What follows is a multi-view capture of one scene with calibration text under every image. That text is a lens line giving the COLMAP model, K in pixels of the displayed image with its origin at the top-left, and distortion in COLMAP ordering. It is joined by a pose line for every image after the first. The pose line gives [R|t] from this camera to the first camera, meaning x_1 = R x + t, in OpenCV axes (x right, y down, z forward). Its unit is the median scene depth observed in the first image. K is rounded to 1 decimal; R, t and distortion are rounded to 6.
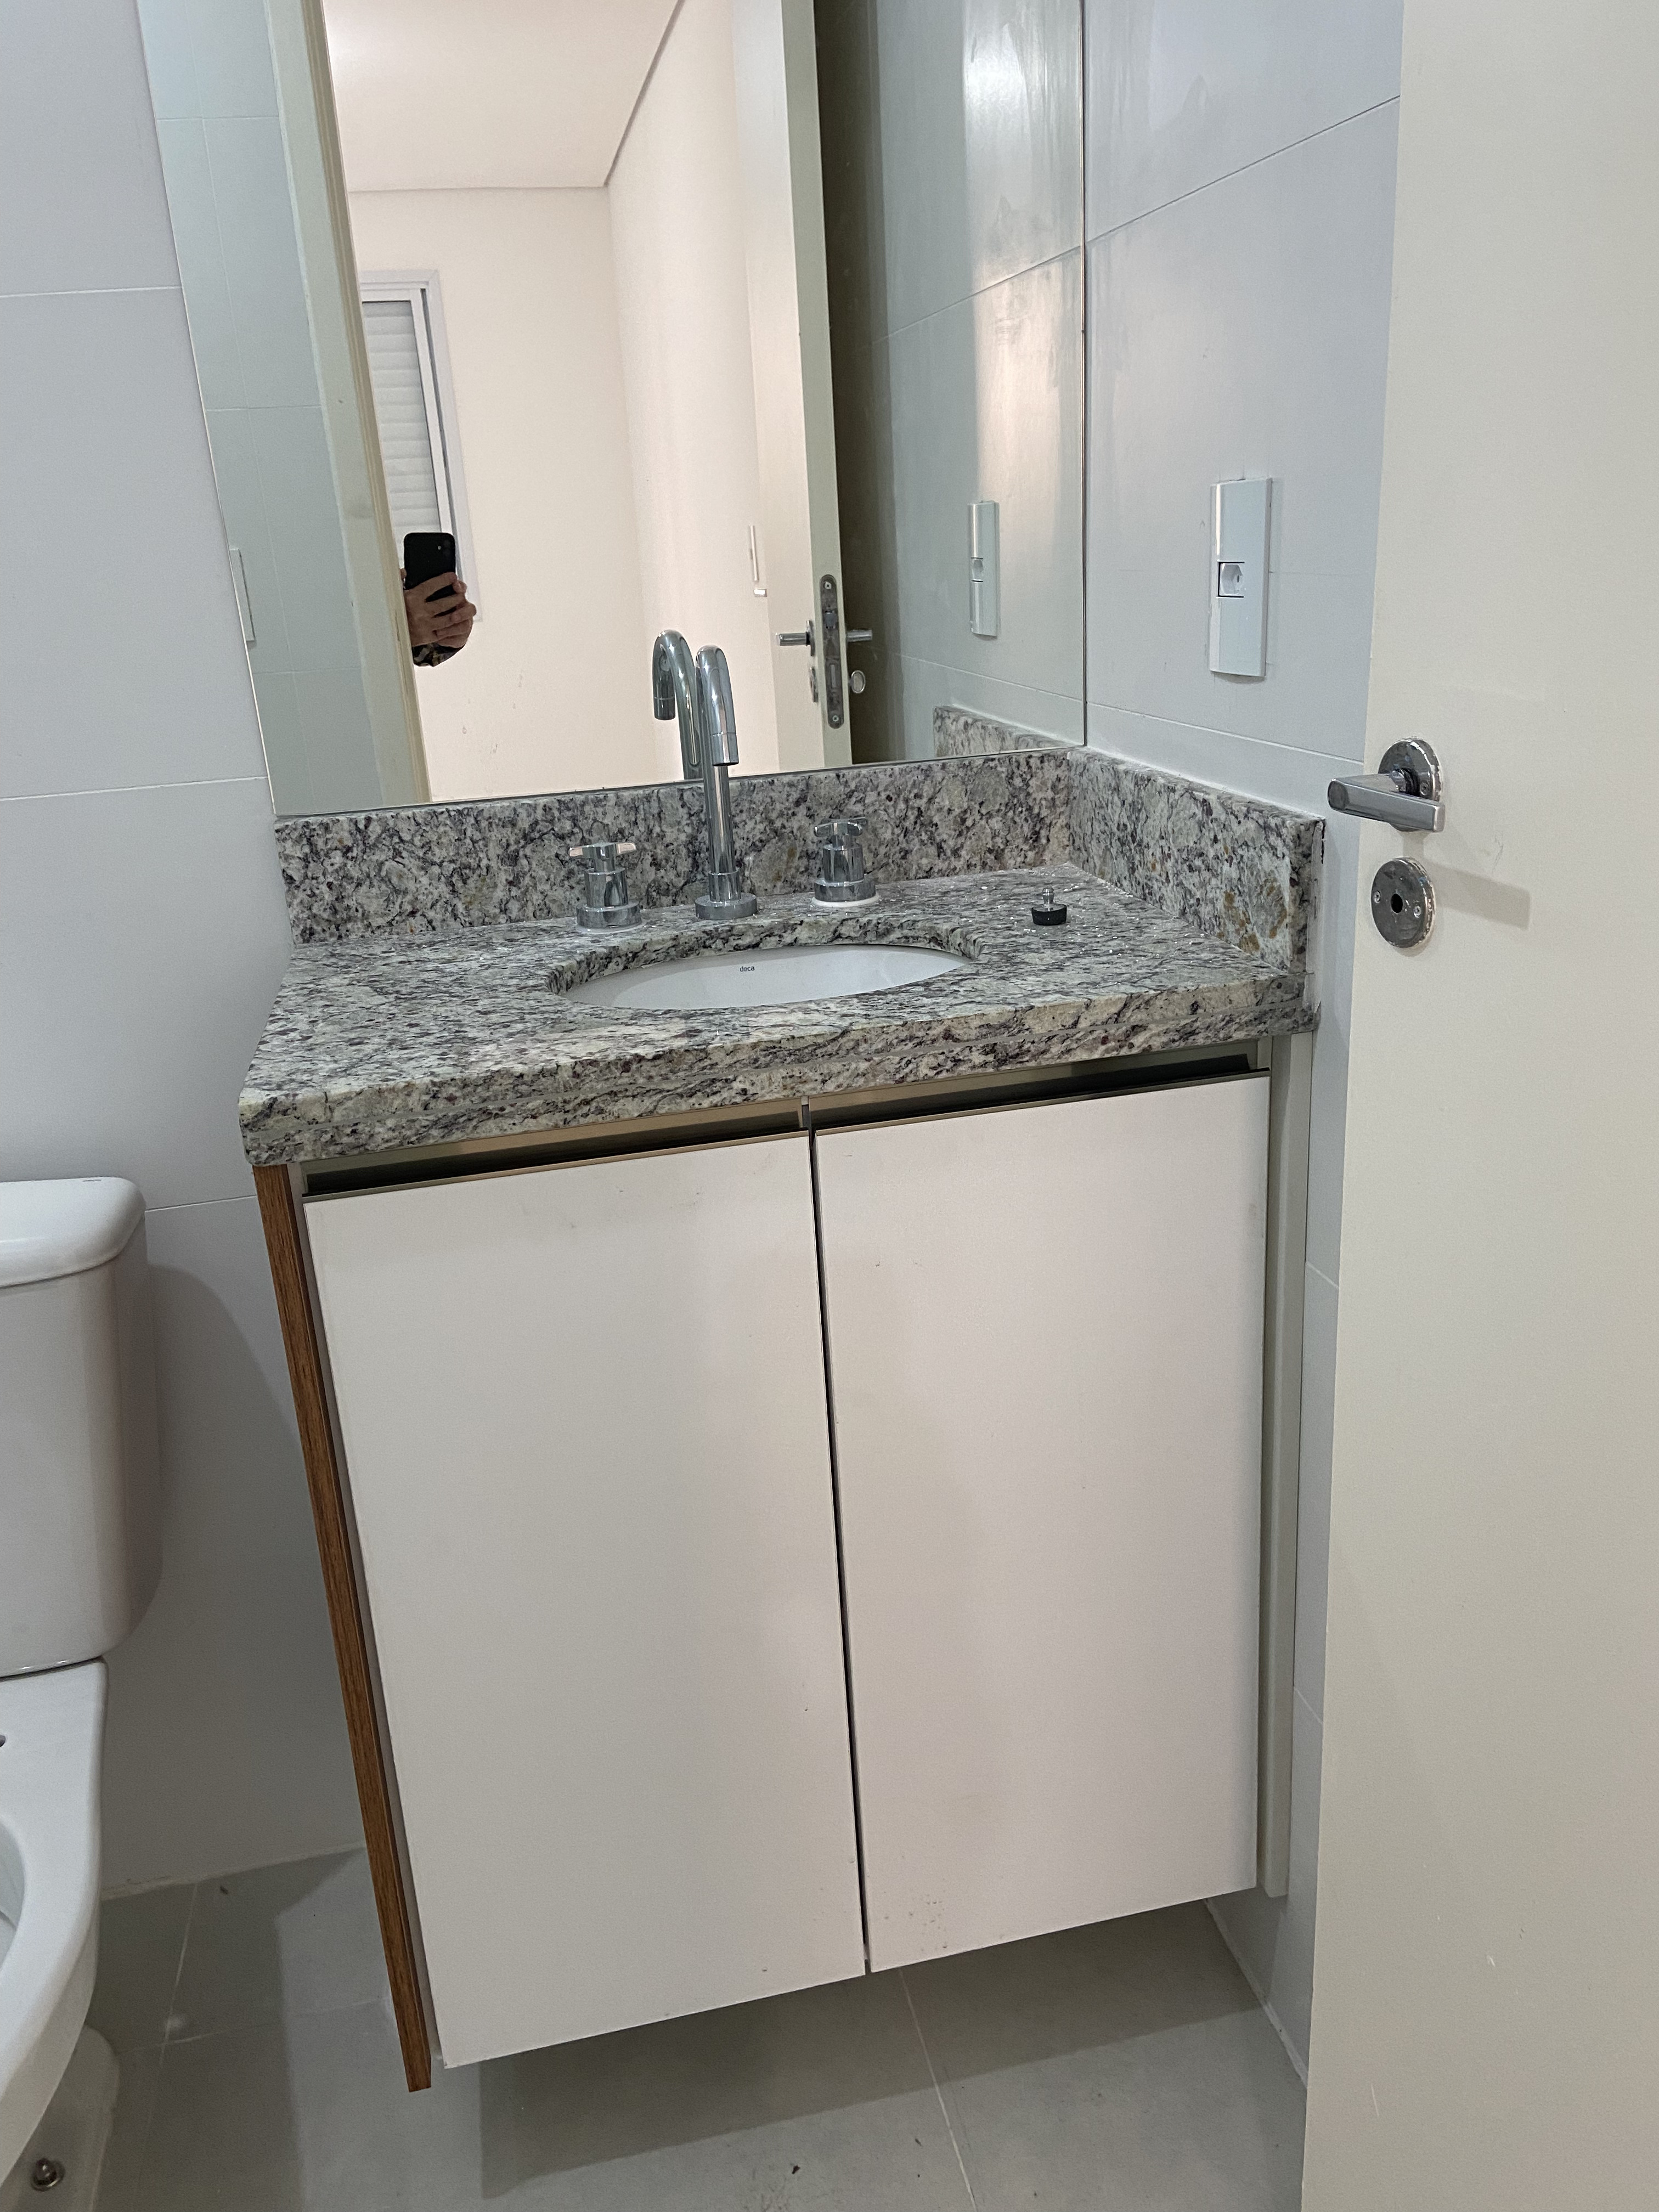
lens RADIAL K [[1698.8, 0, 828.6], [0, 1698.8, 1103.6], [0, 0, 1]] dist [0.017667, -0.001301]
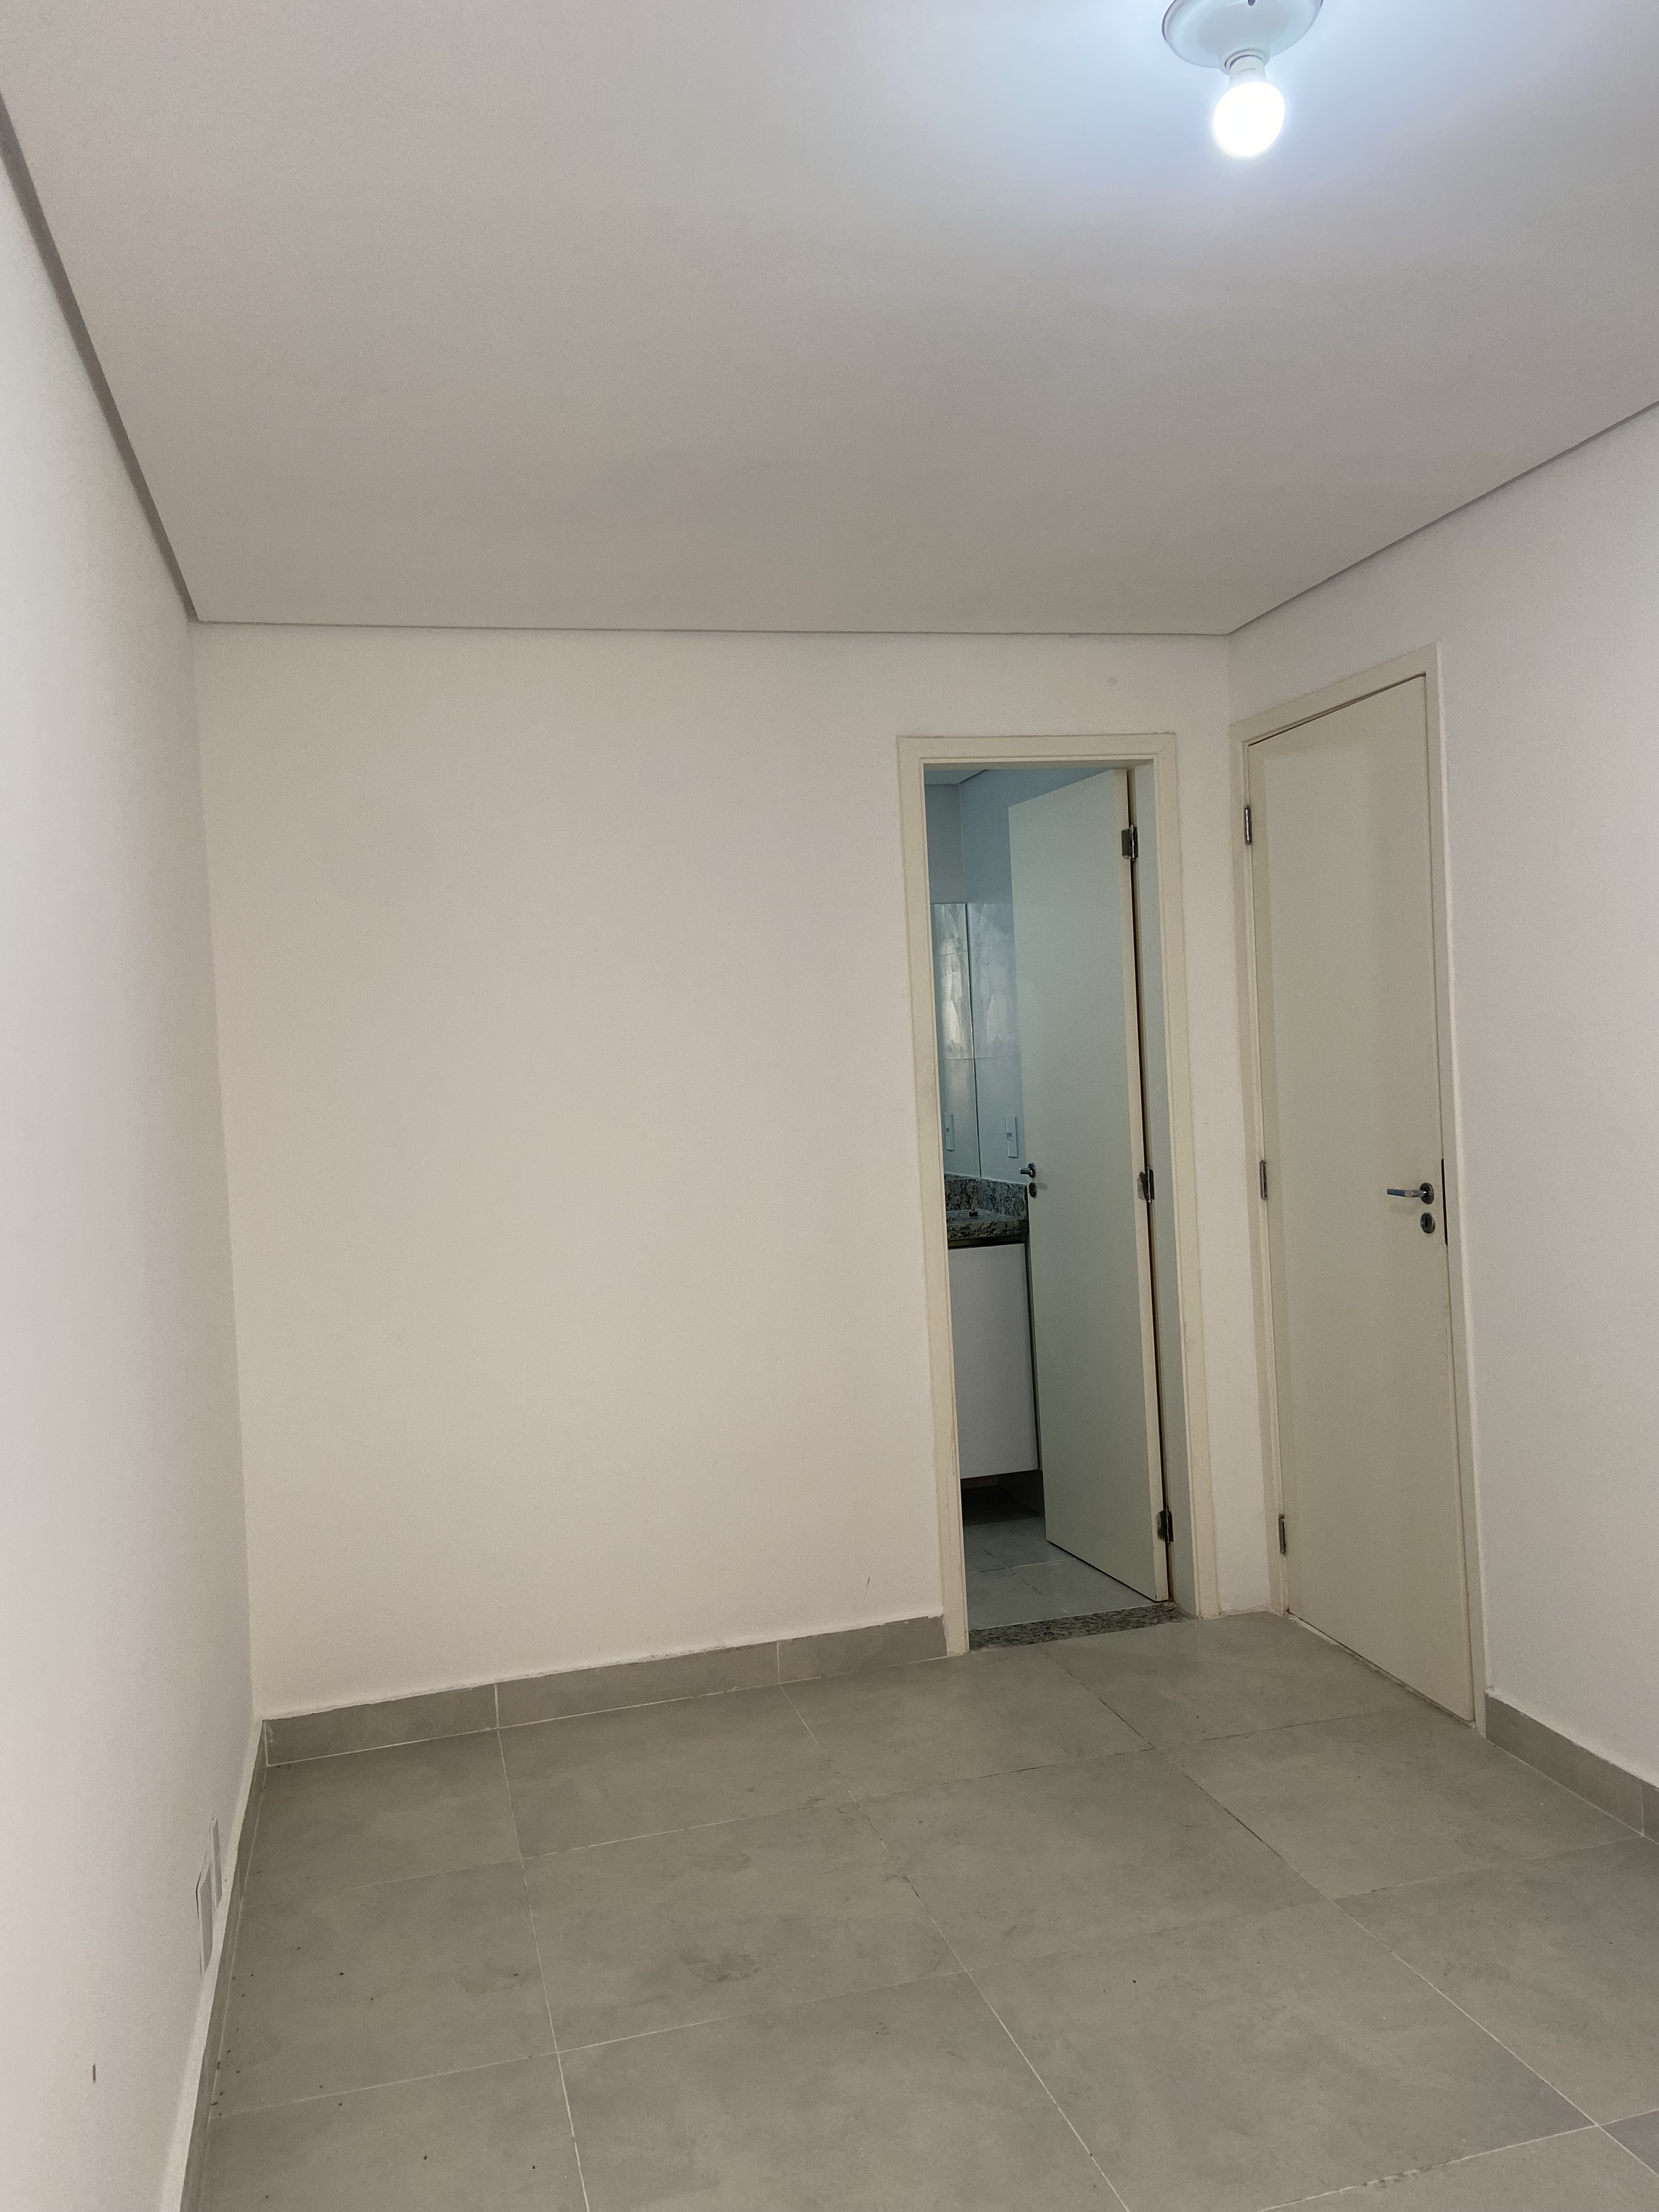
lens RADIAL K [[1698.8, 0, 830.8], [0, 1698.8, 1103.0], [0, 0, 1]] dist [0.017667, -0.001301]
pose [[0.998424, 0.005635, 0.055833, -0.517466], [0.011430, 0.953666, -0.300650, 1.003832], [-0.054940, 0.300815, 0.952099, -3.454866]]
